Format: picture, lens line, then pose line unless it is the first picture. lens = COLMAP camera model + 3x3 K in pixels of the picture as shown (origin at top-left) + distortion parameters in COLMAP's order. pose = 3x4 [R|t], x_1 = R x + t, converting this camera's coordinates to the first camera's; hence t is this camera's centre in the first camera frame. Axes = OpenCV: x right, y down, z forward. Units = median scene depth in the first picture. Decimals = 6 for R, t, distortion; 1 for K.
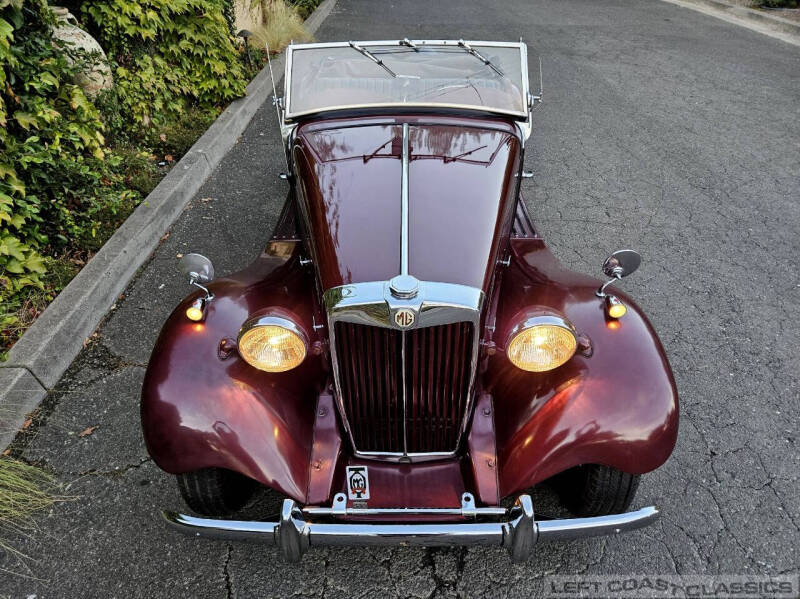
lens RADIAL K [[535.1, 0, 400.2], [0, 535.1, 300.5], [0, 0, 1]] dist [0.018083, -0.005864]
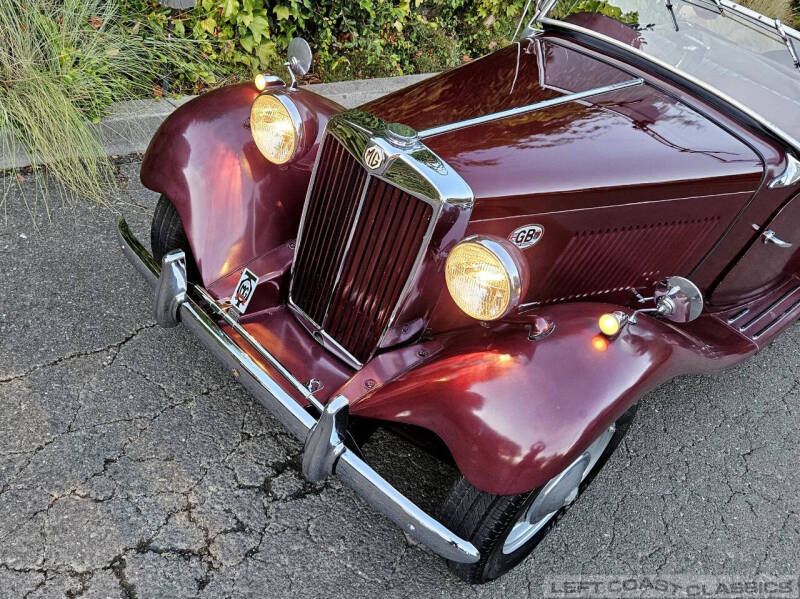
lens RADIAL K [[739.2, 0, 400.3], [0, 739.2, 298.3], [0, 0, 1]] dist [0.028585, 0.000000]
pose [[0.696450, 0.567939, -0.438638, 0.546002], [-0.608977, 0.791108, 0.057403, 0.092176], [0.379612, 0.227142, 0.896829, -0.031513]]
